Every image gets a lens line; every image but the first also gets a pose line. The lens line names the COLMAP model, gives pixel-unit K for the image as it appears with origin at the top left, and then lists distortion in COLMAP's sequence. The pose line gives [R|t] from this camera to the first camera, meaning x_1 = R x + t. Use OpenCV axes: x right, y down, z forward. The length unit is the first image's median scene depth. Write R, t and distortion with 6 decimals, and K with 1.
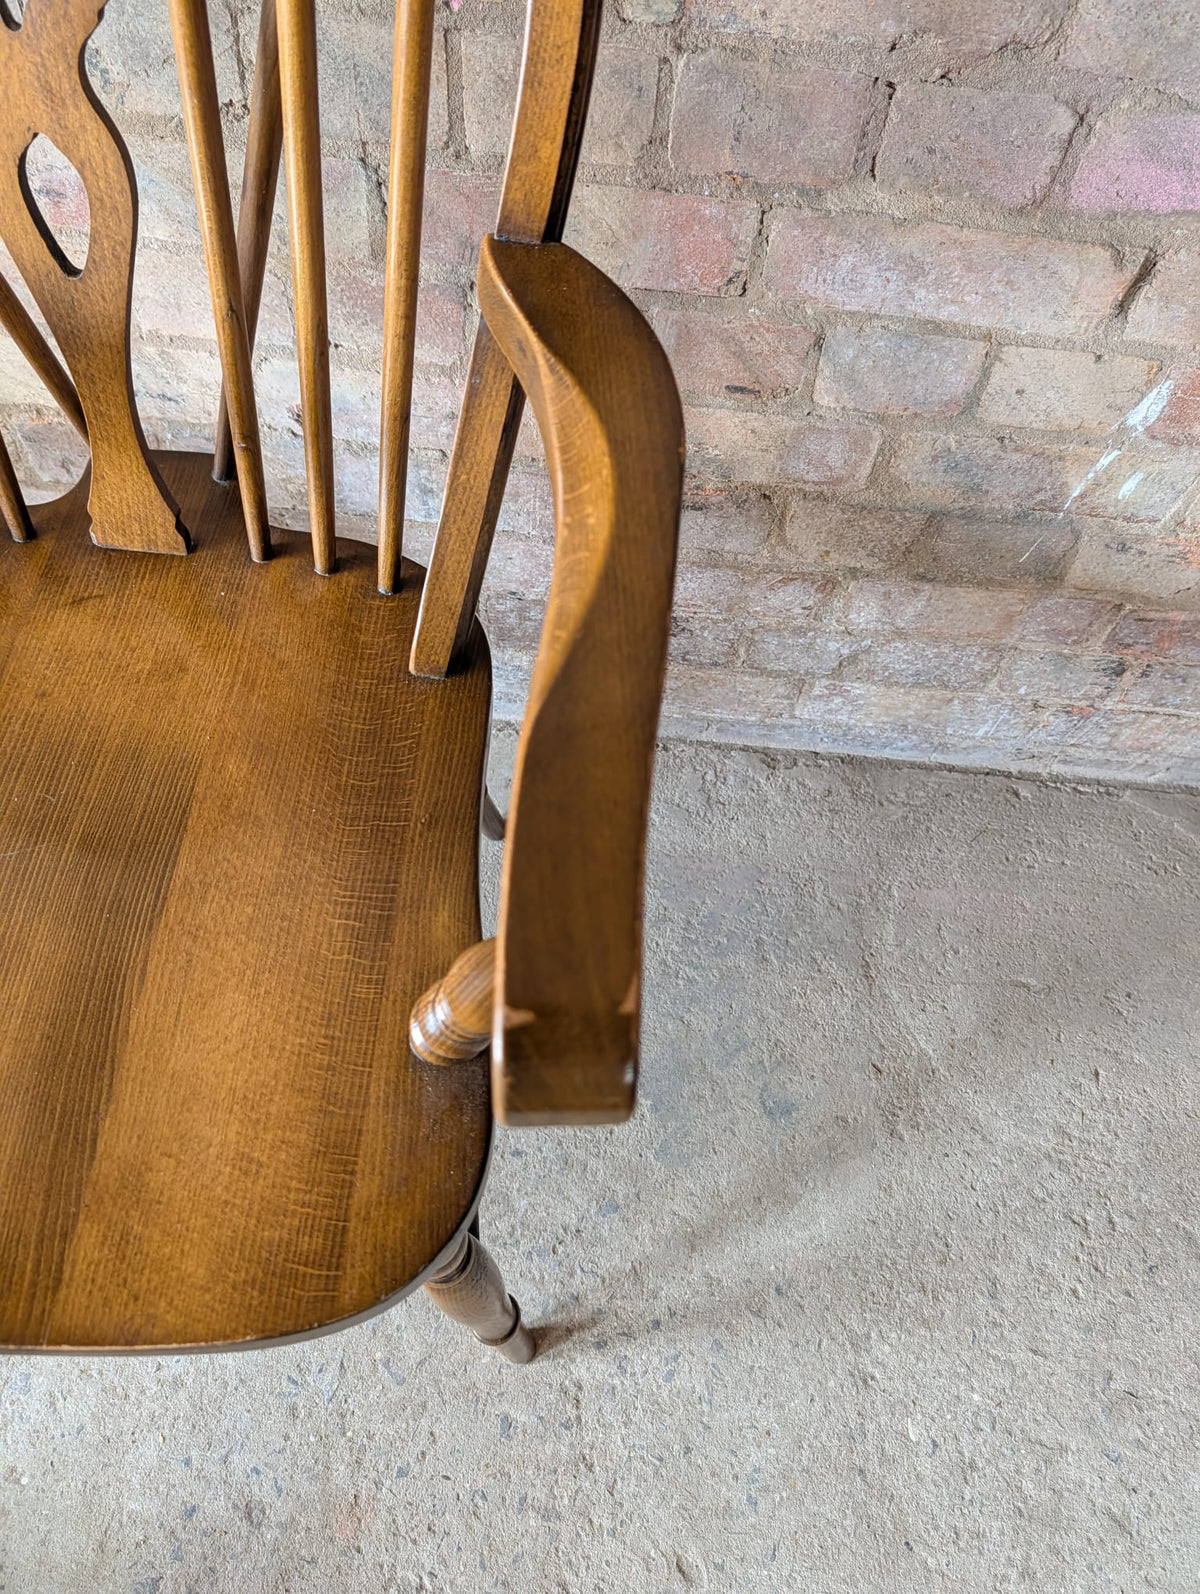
lens RADIAL K [[1166.2, 0, 599.0], [0, 1166.2, 778.4], [0, 0, 1]] dist [0.007261, -0.003280]
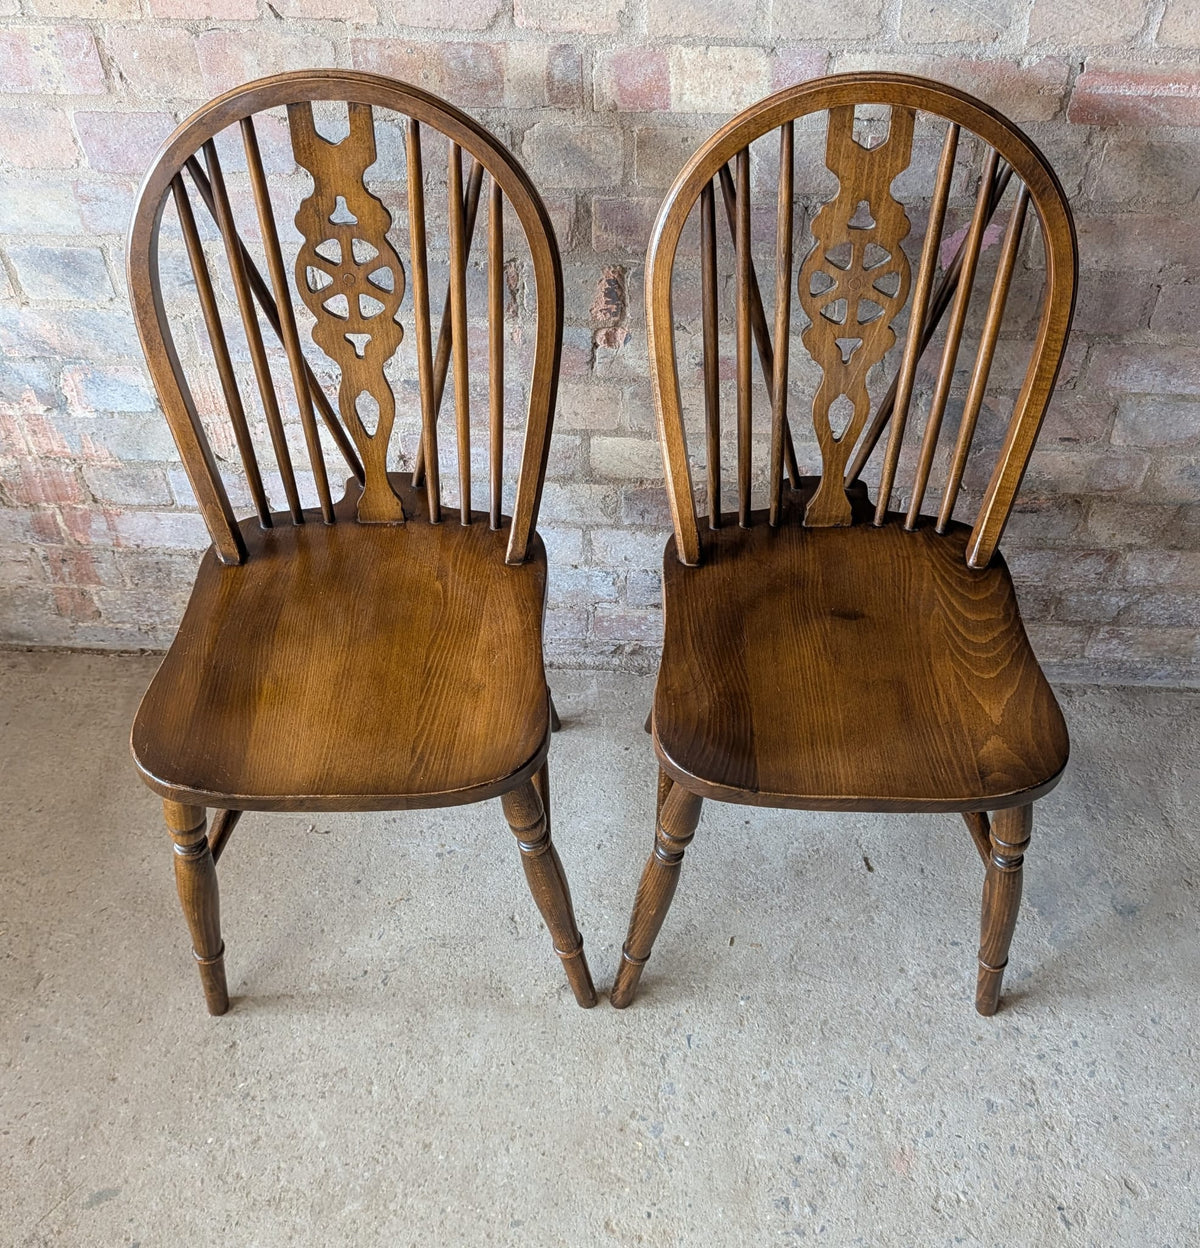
lens RADIAL K [[1261.0, 0, 624.7], [0, 1261.0, 602.4], [0, 0, 1]] dist [-0.004618, 0.016682]
pose [[0.997420, -0.064214, -0.032093, -0.450338], [0.055175, 0.971735, -0.229534, 0.271999], [0.045925, 0.227171, 0.972771, -0.732166]]
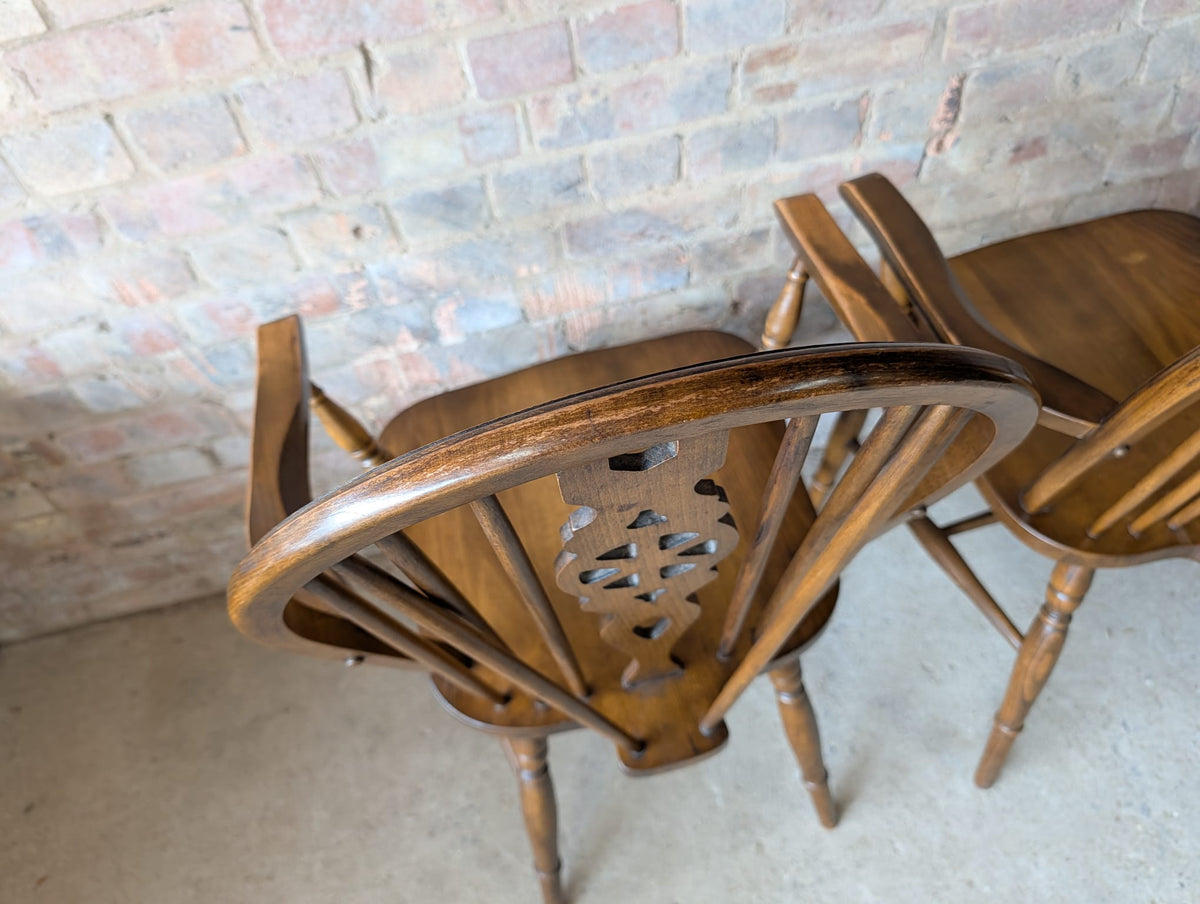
lens RADIAL K [[892.6, 0, 601.2], [0, 892.6, 448.7], [0, 0, 1]] dist [-0.010764, 0.001121]
pose [[0.946241, -0.323104, 0.015214, -1.103921], [0.322361, 0.938098, -0.126707, -0.033786], [0.026667, 0.124800, 0.991824, -0.417493]]
